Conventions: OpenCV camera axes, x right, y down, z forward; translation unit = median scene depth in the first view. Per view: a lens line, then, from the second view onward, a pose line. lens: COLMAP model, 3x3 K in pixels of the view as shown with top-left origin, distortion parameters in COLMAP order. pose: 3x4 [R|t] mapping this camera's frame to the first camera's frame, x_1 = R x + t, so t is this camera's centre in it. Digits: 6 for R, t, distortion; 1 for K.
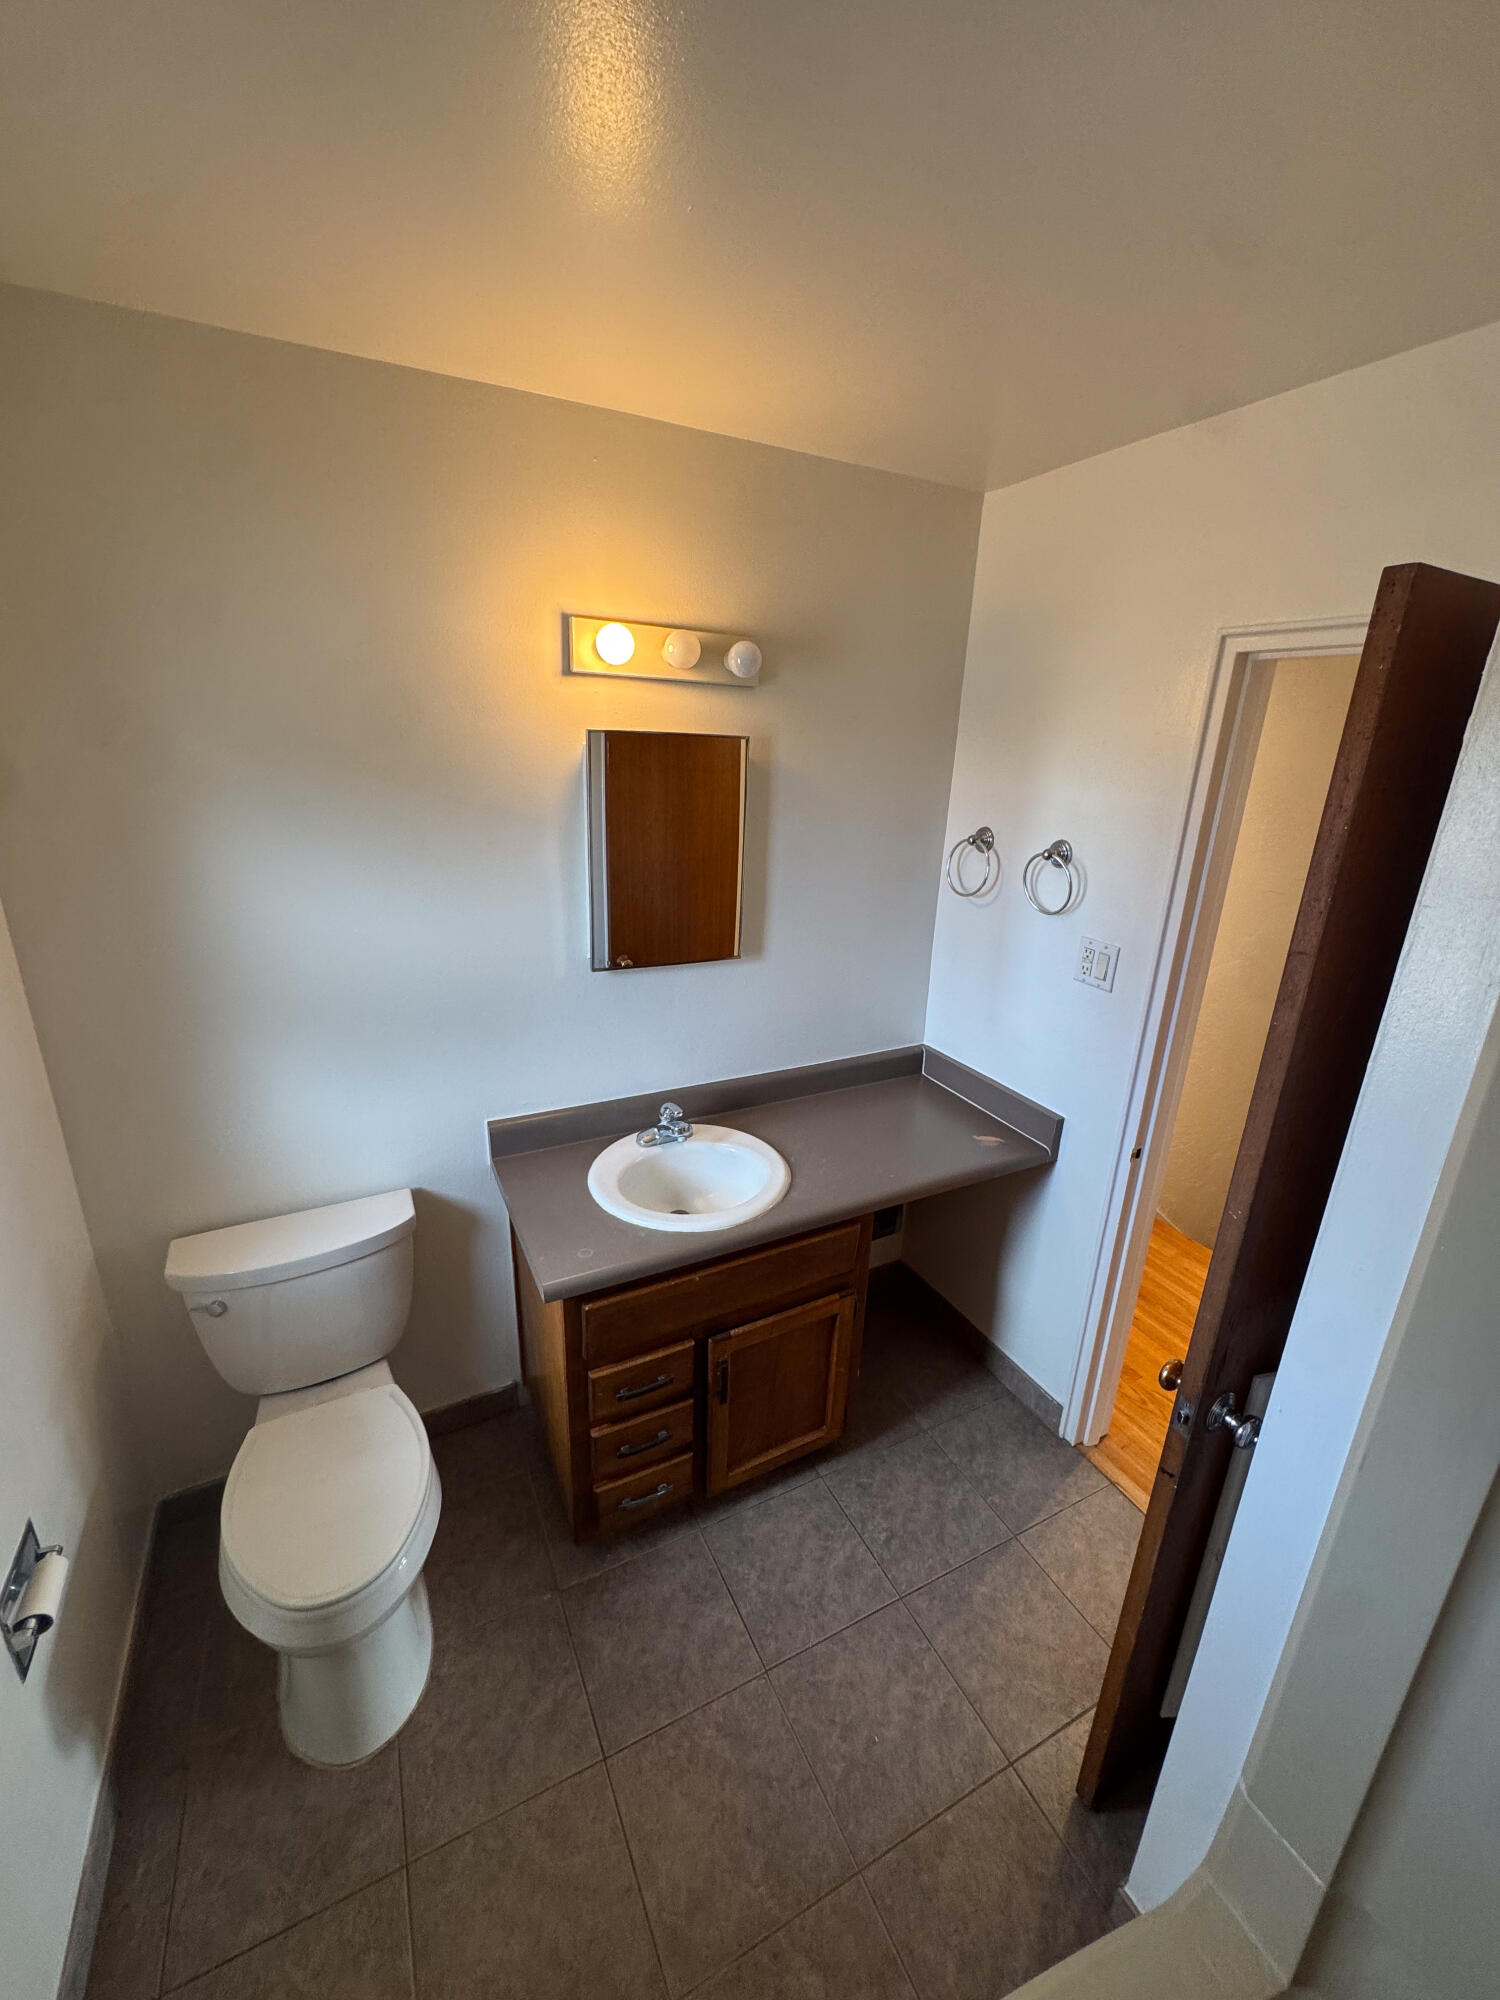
lens RADIAL K [[803.4, 0, 756.8], [0, 803.4, 997.5], [0, 0, 1]] dist [-0.000859, 0.000139]
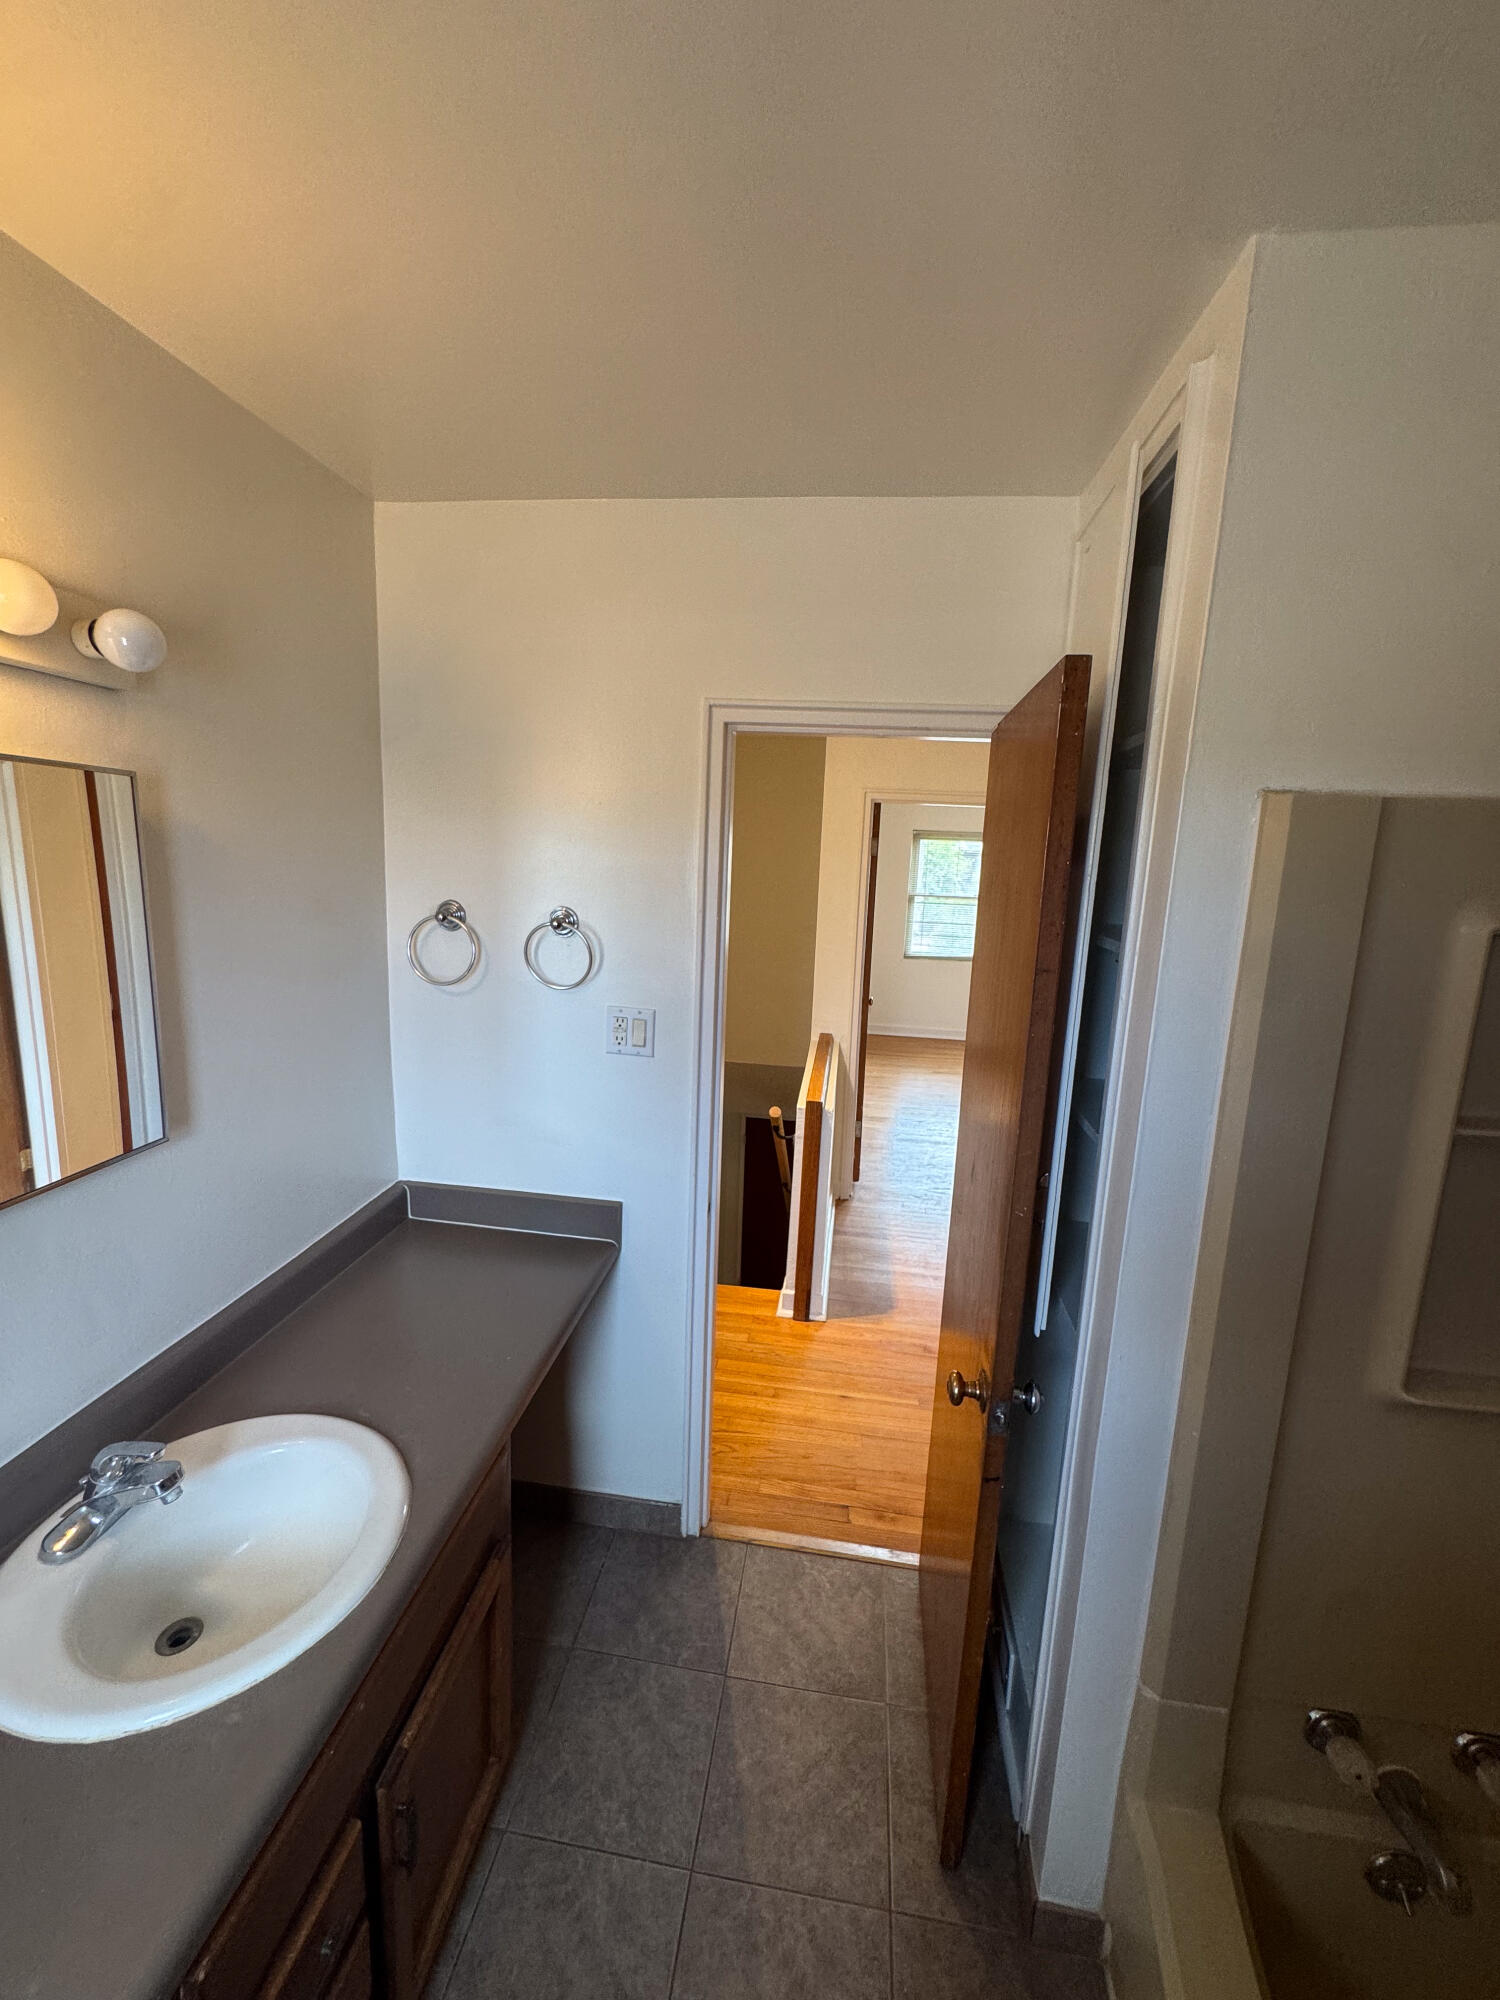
lens RADIAL K [[803.4, 0, 749.4], [0, 803.4, 999.6], [0, 0, 1]] dist [-0.000859, 0.000139]
pose [[0.575374, -0.160940, 0.801900, -0.251291], [0.232799, 0.972120, 0.028066, -0.072615], [-0.784060, 0.170533, 0.596799, 0.319340]]
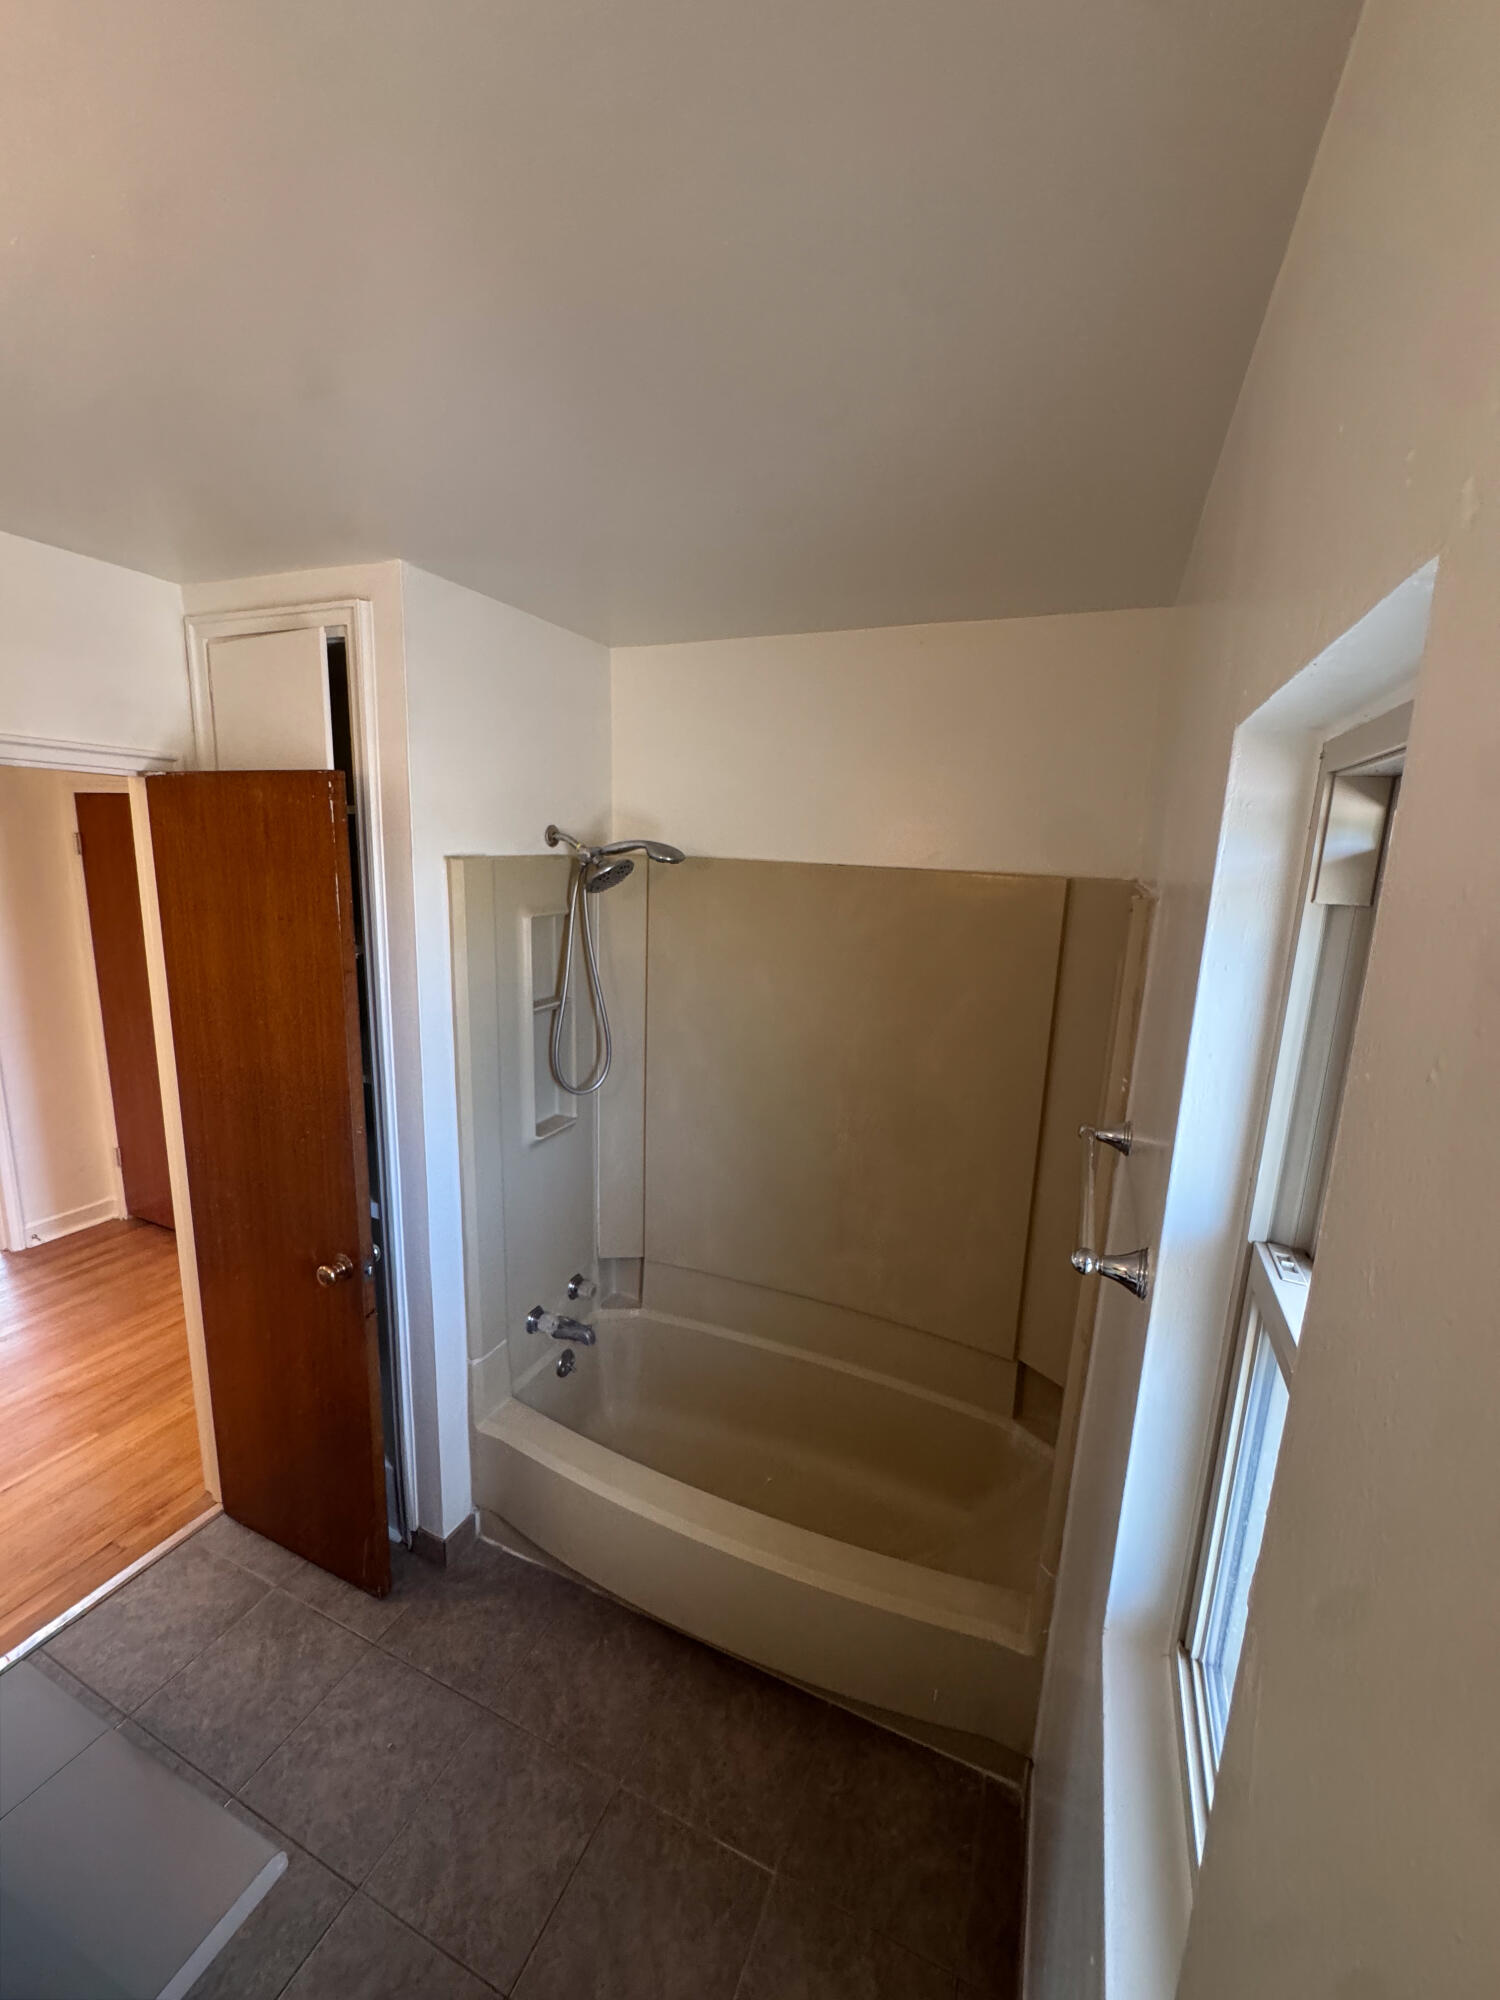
lens RADIAL K [[803.4, 0, 747.5], [0, 803.4, 1003.2], [0, 0, 1]] dist [-0.000859, 0.000139]
pose [[-0.629160, -0.207218, 0.749145, -0.605208], [0.177703, 0.899935, 0.398169, -0.267592], [-0.756690, 0.383638, -0.529380, 0.642893]]
